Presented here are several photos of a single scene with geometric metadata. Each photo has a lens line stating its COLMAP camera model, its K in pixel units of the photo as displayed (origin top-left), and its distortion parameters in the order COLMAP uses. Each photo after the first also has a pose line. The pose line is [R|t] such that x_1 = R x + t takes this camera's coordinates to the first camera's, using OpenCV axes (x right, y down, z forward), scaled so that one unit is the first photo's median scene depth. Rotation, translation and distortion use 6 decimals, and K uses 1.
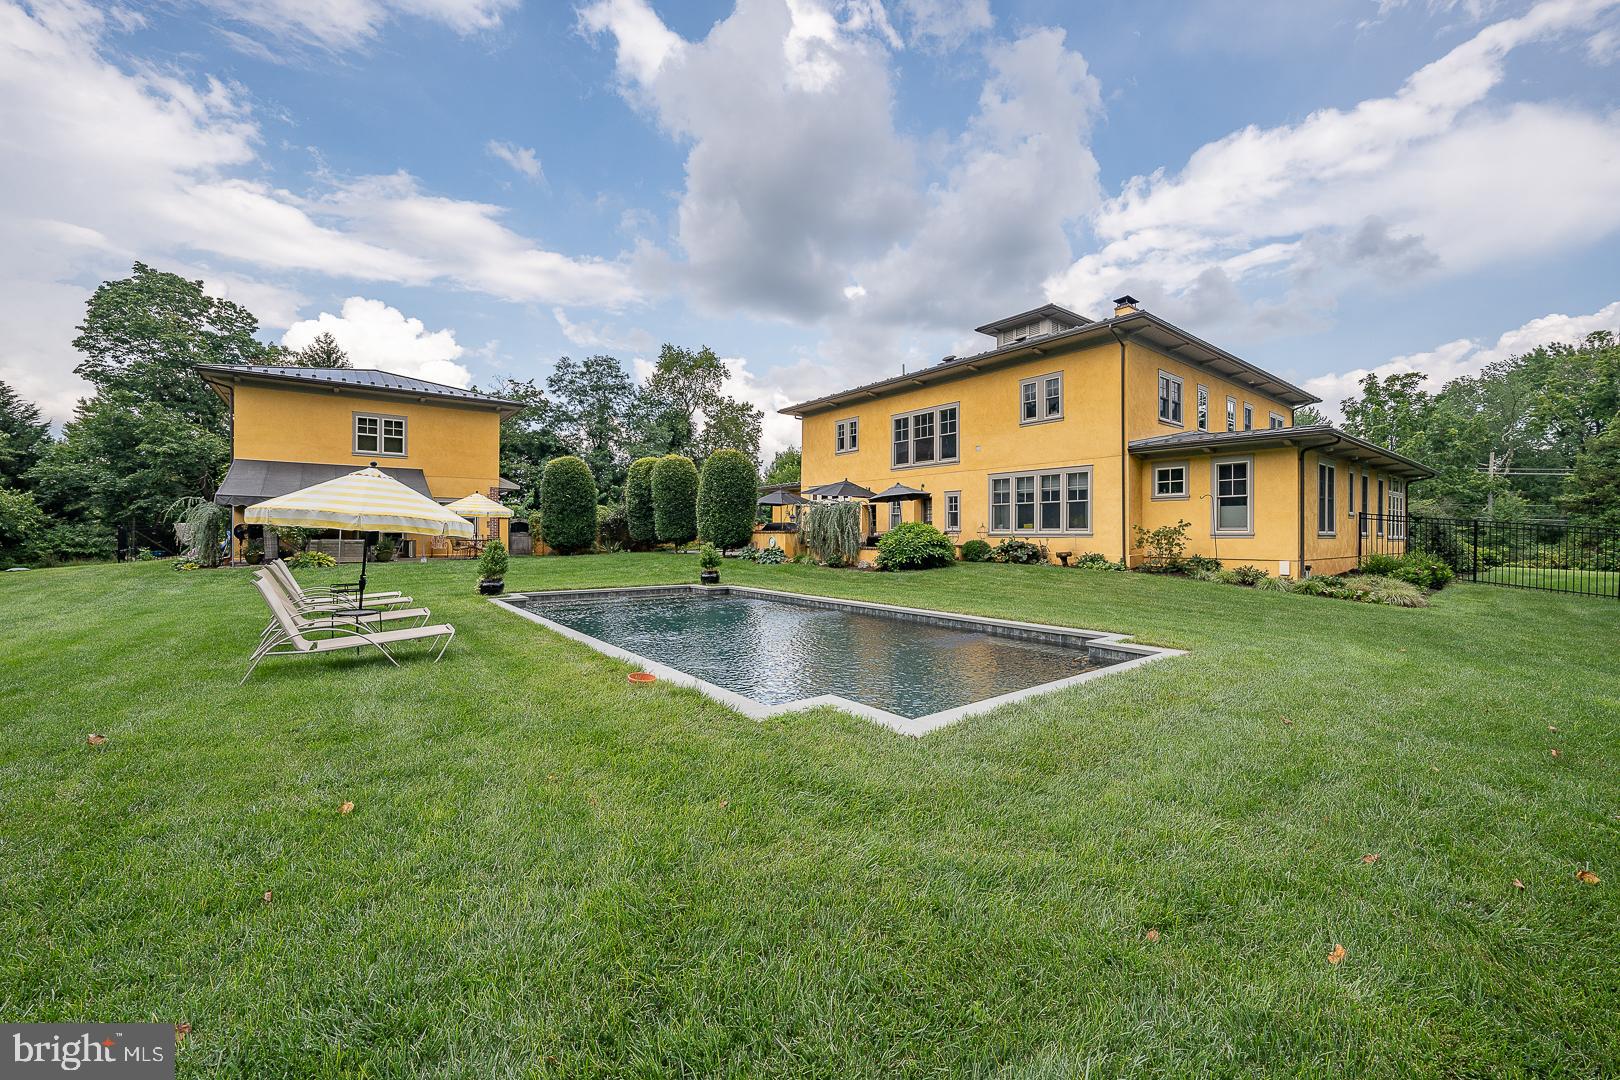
lens RADIAL K [[636.1, 0, 810.0], [0, 636.1, 540.0], [0, 0, 1]] dist [-0.007740, -0.000038]
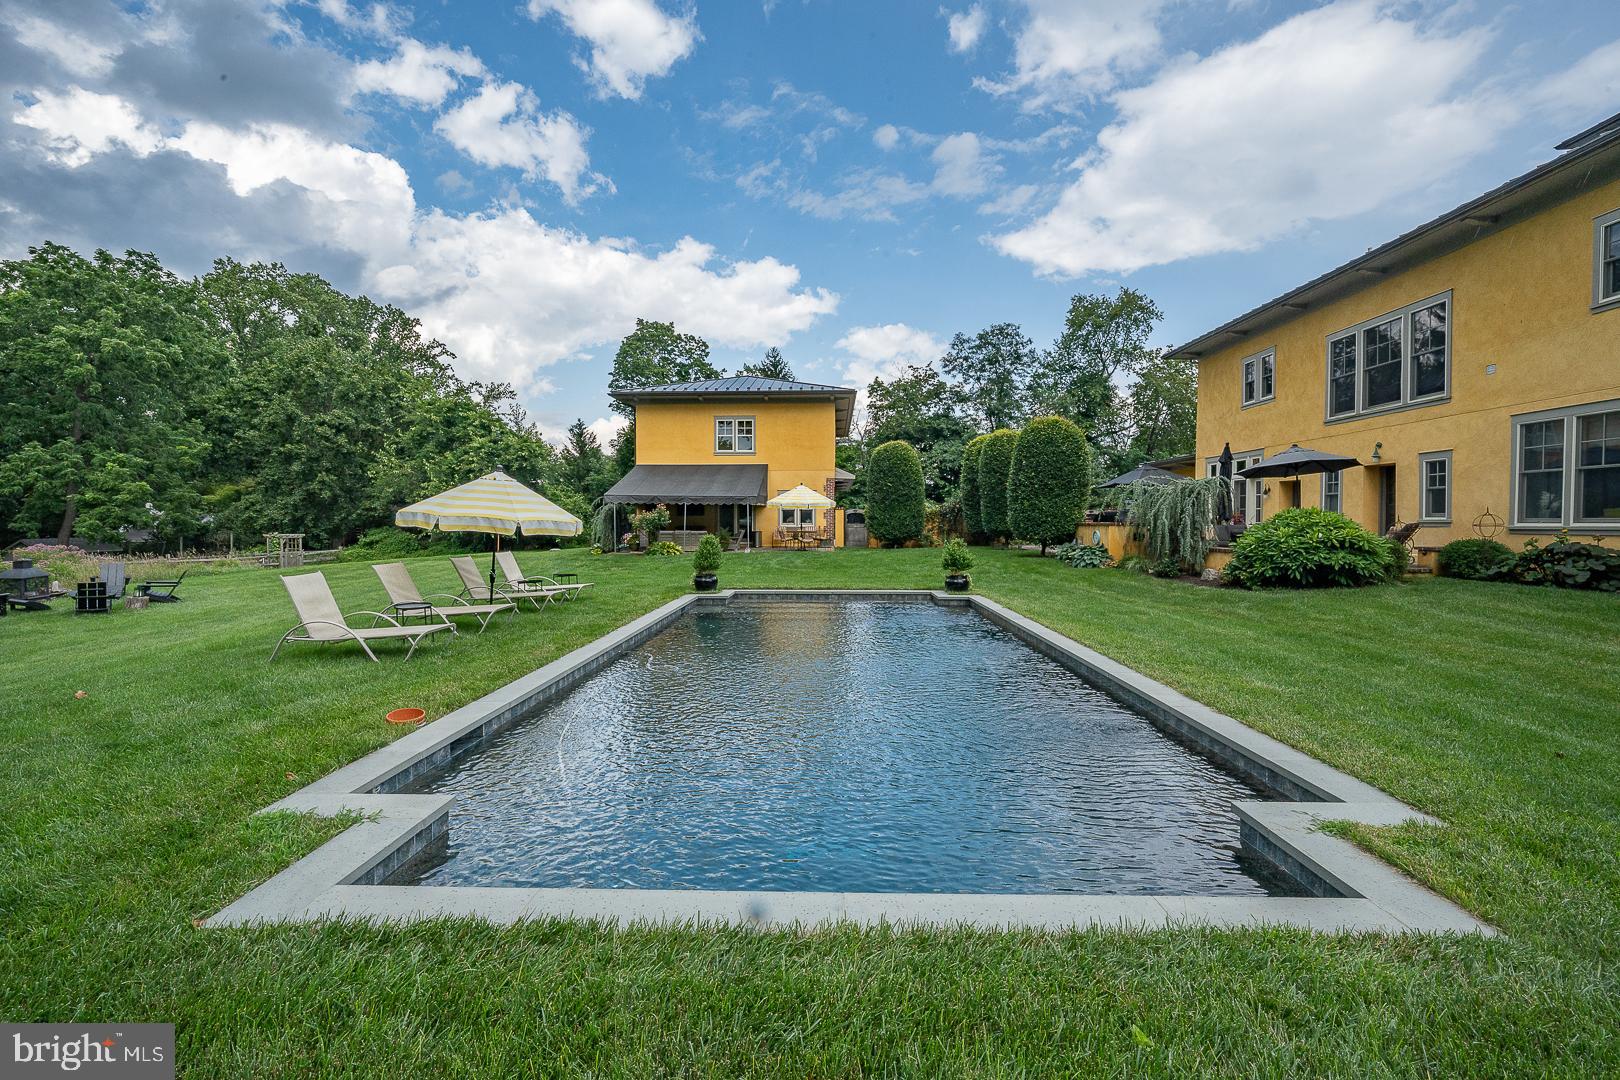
lens RADIAL K [[686.4, 0, 810.0], [0, 686.4, 540.0], [0, 0, 1]] dist [0.002430, 0.000312]
pose [[0.769804, 0.015541, -0.638091, 0.183724], [-0.003563, 0.999793, 0.020052, -0.008383], [0.638270, -0.013163, 0.769700, 0.167580]]
